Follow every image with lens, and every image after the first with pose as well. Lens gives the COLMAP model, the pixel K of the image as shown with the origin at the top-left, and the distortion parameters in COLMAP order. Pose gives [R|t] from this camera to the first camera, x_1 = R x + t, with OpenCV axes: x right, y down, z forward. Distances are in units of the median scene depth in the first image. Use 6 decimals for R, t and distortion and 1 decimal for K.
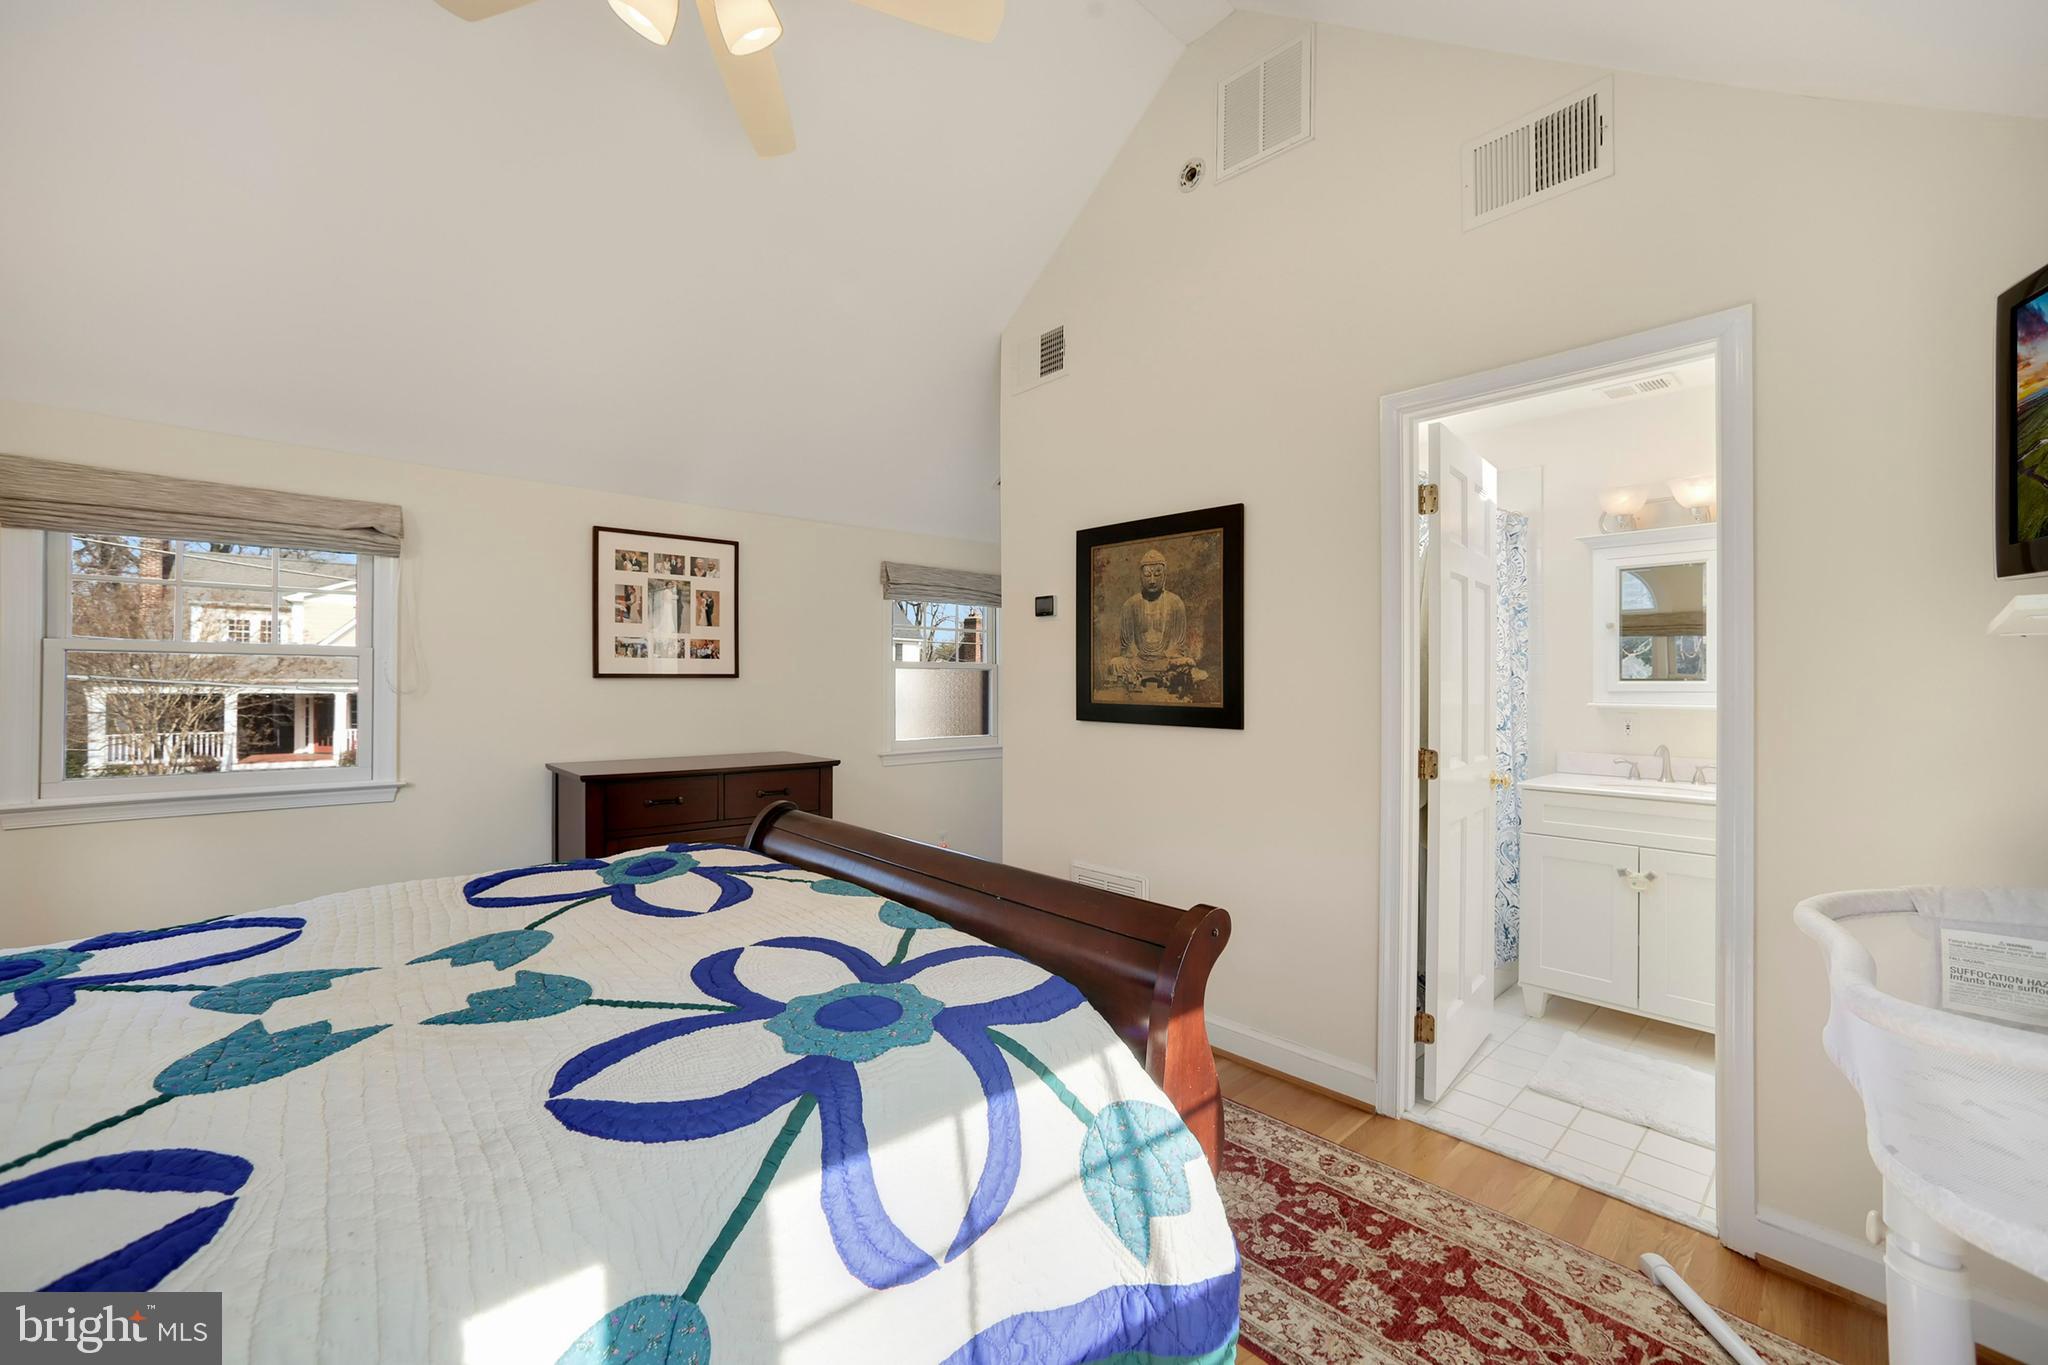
lens RADIAL K [[847.5, 0, 1031.0], [0, 847.5, 683.7], [0, 0, 1]] dist [-0.032052, 0.011729]
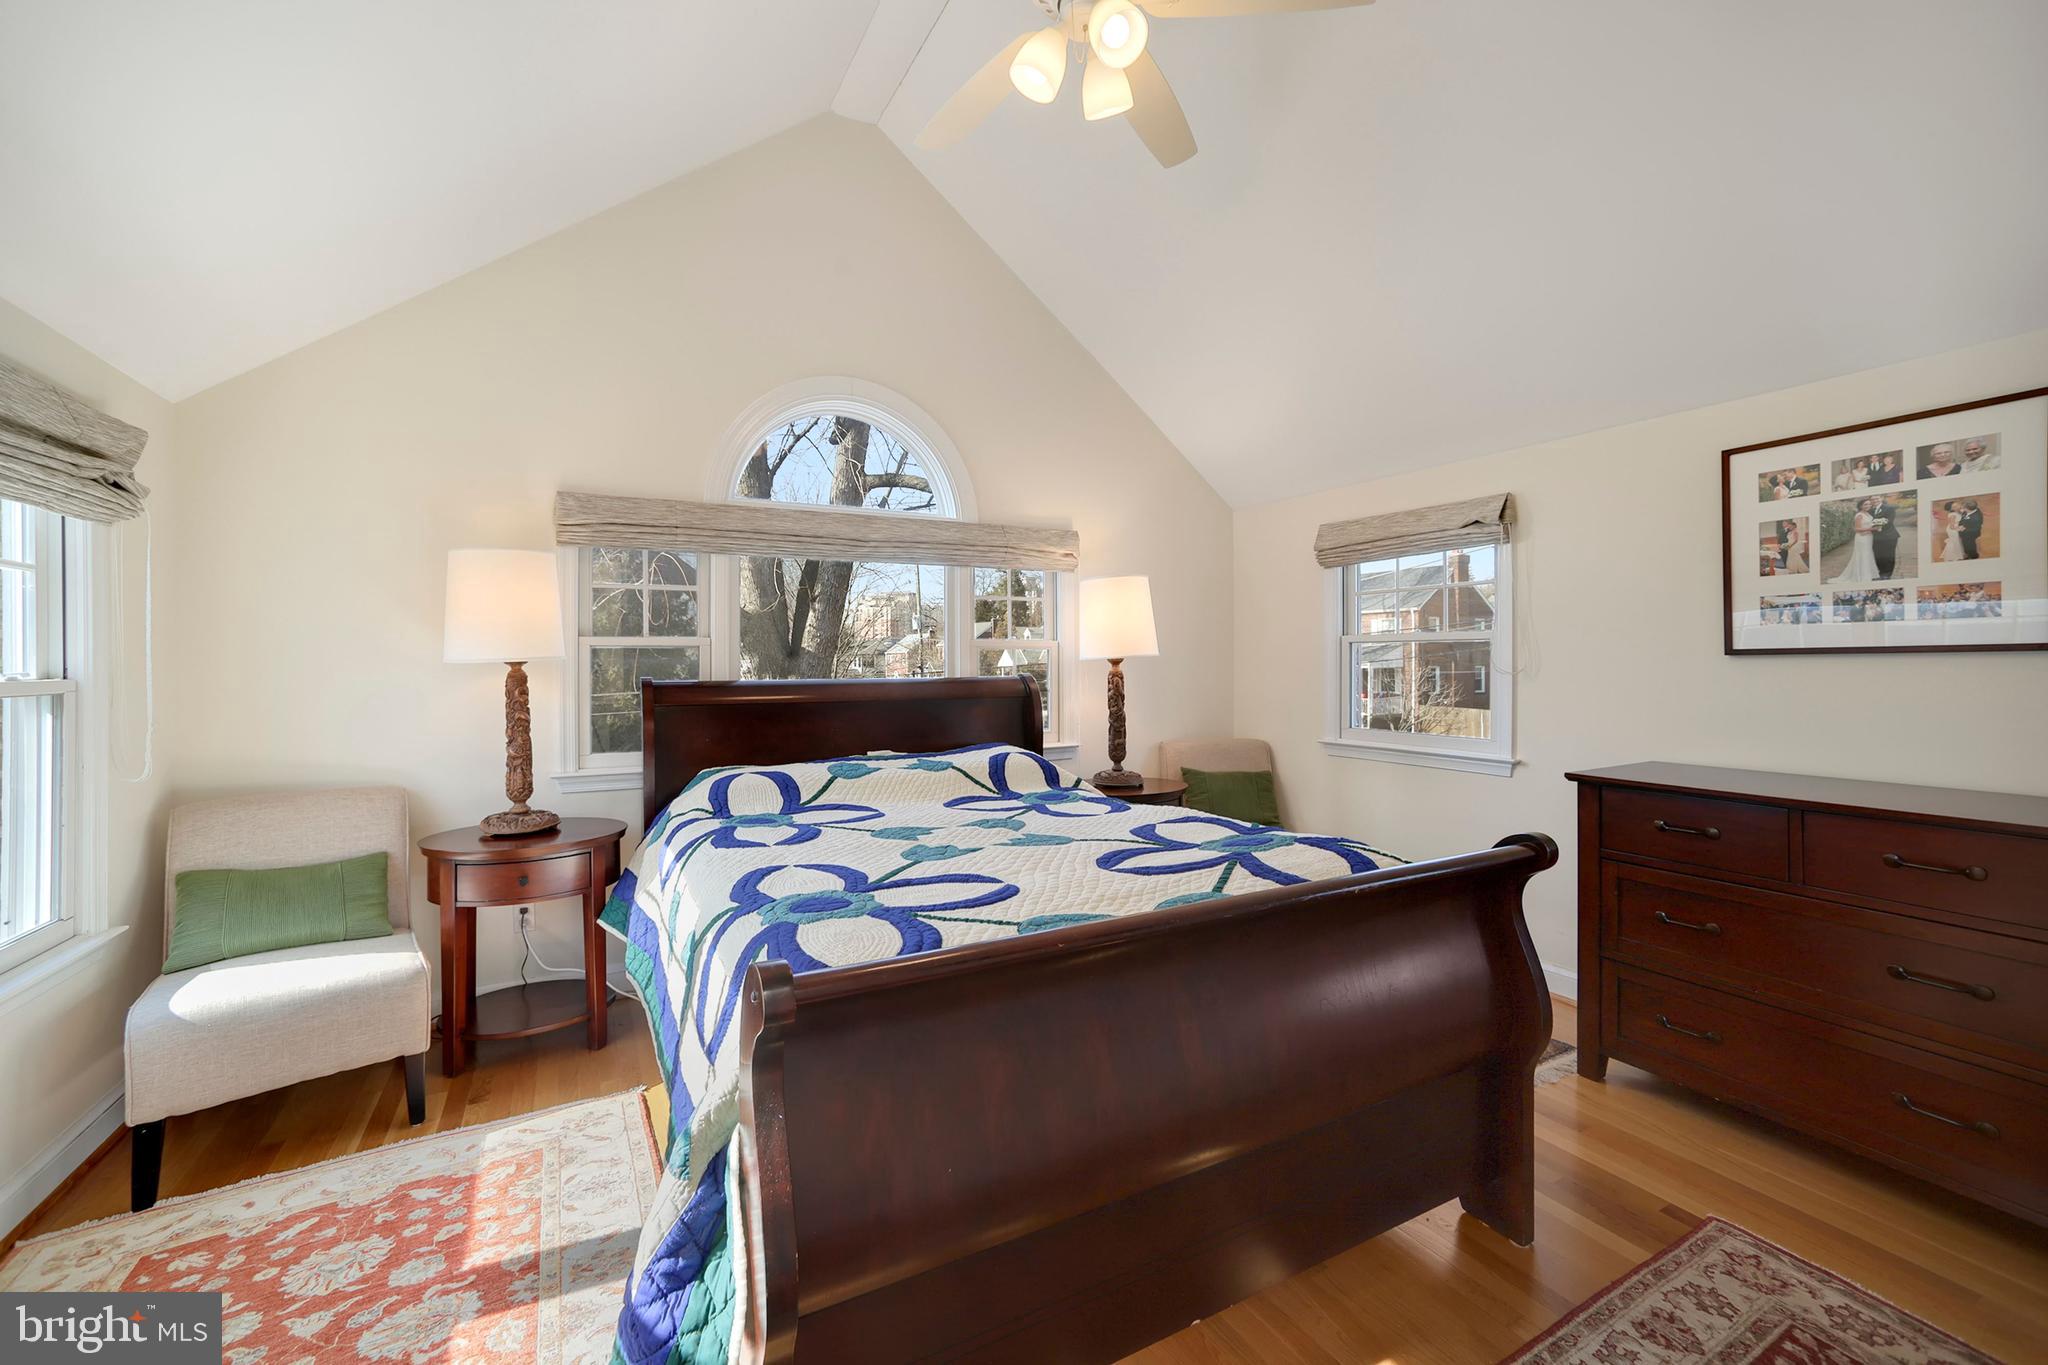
lens RADIAL K [[847.5, 0, 1028.3], [0, 847.5, 667.9], [0, 0, 1]] dist [-0.032052, 0.011729]
pose [[-0.263671, -0.006954, -0.964588, 0.342992], [-0.006780, 0.999963, -0.005356, 0.011820], [0.964589, 0.005128, -0.263708, 0.592410]]
